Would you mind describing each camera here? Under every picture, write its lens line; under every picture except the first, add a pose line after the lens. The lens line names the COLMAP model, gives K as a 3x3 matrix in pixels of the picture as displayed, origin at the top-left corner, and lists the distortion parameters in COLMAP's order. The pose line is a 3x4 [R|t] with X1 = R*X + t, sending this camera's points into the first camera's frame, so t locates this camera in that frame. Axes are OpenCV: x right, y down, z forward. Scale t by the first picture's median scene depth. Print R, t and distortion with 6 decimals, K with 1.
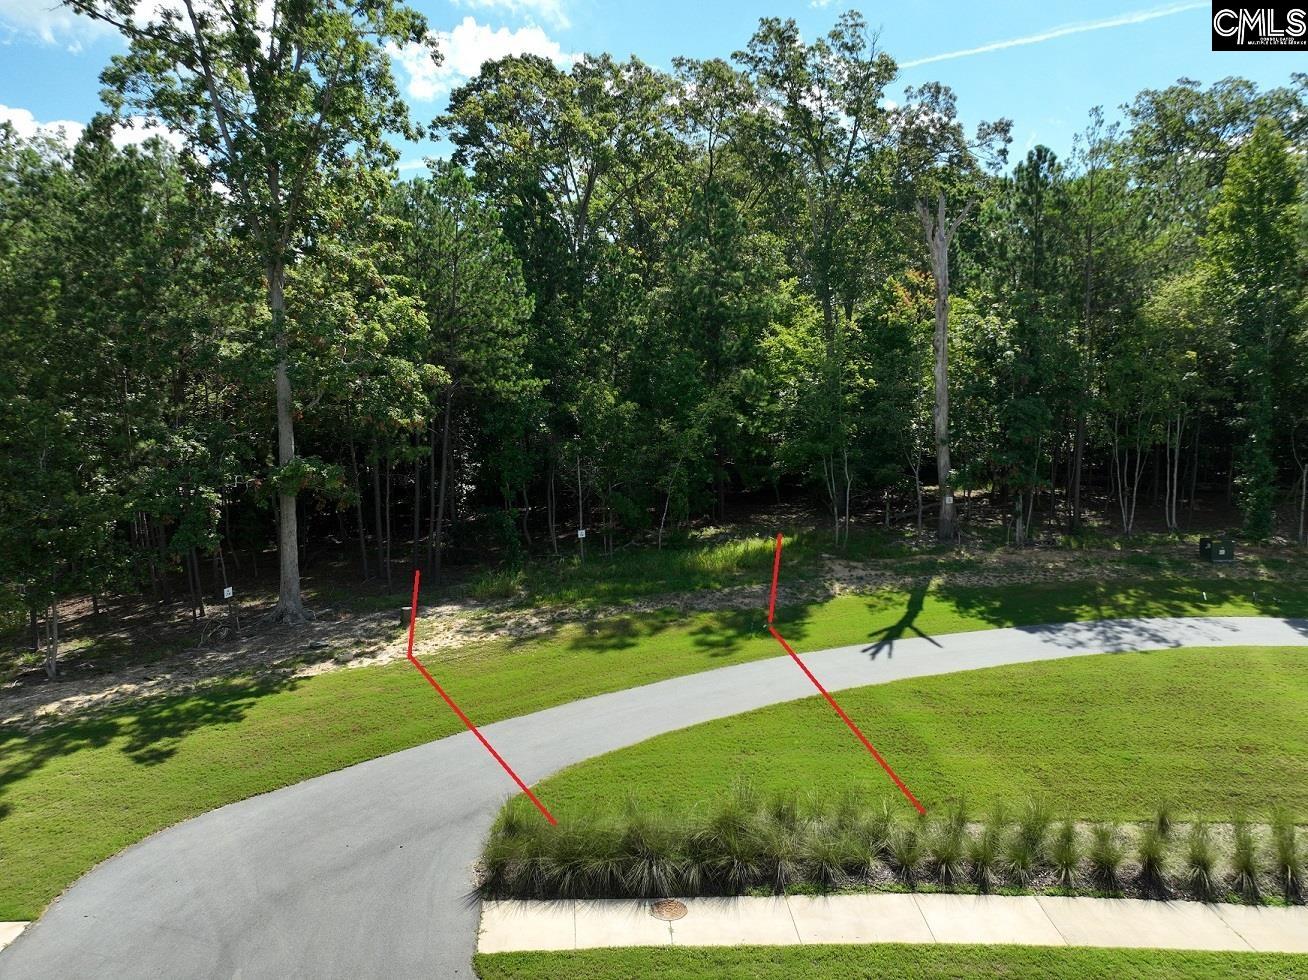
lens RADIAL K [[925.9, 0, 661.7], [0, 925.9, 489.9], [0, 0, 1]] dist [0.006080, 0.006856]
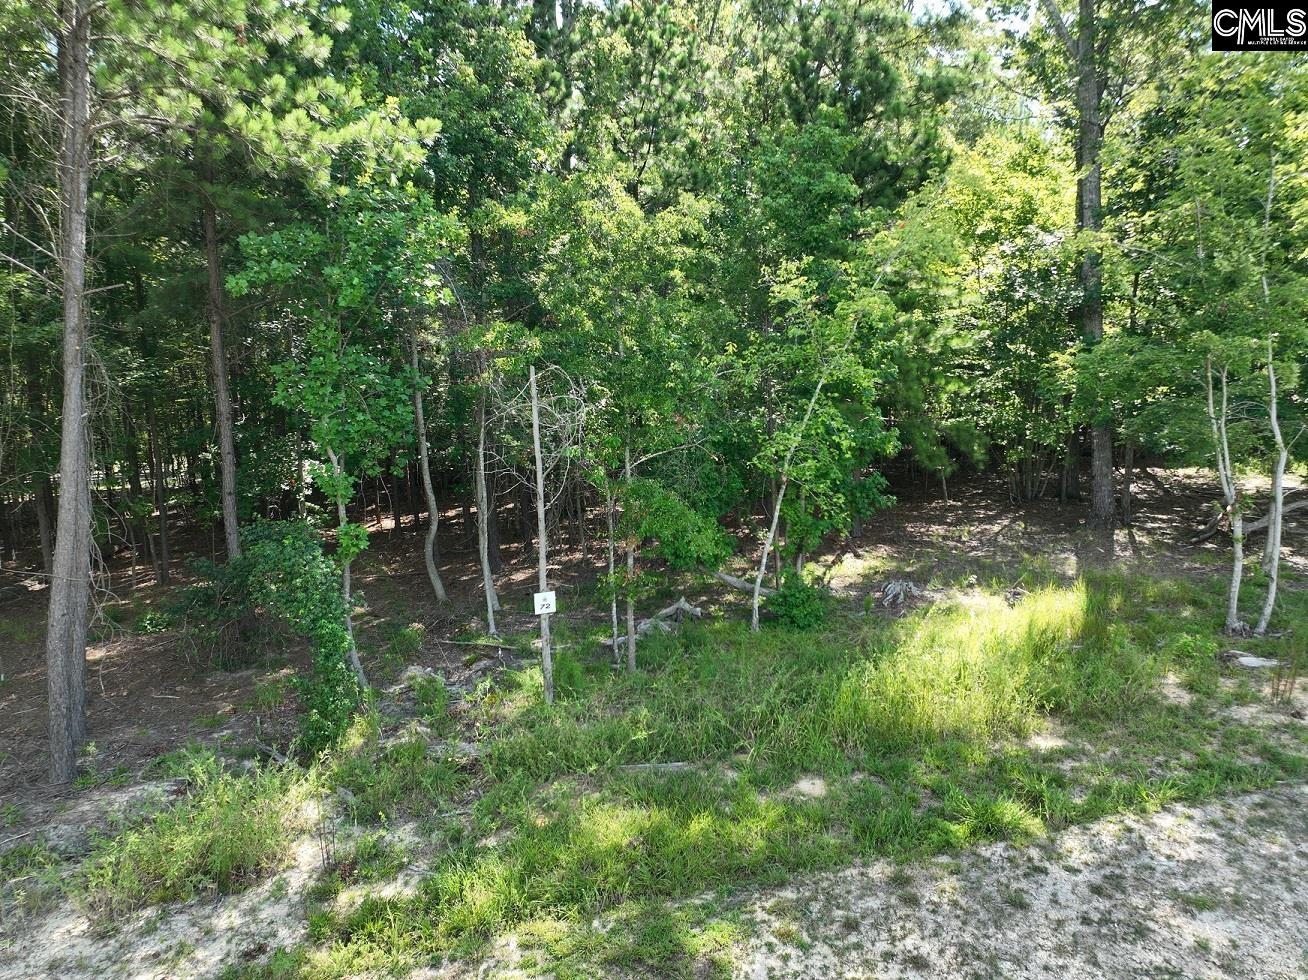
lens RADIAL K [[925.9, 0, 661.7], [0, 925.9, 489.9], [0, 0, 1]] dist [0.006080, 0.006856]
pose [[0.999449, 0.001793, 0.033140, -0.053673], [-0.001932, 0.999989, 0.004180, 0.007286], [-0.033132, -0.004242, 0.999442, 0.639932]]
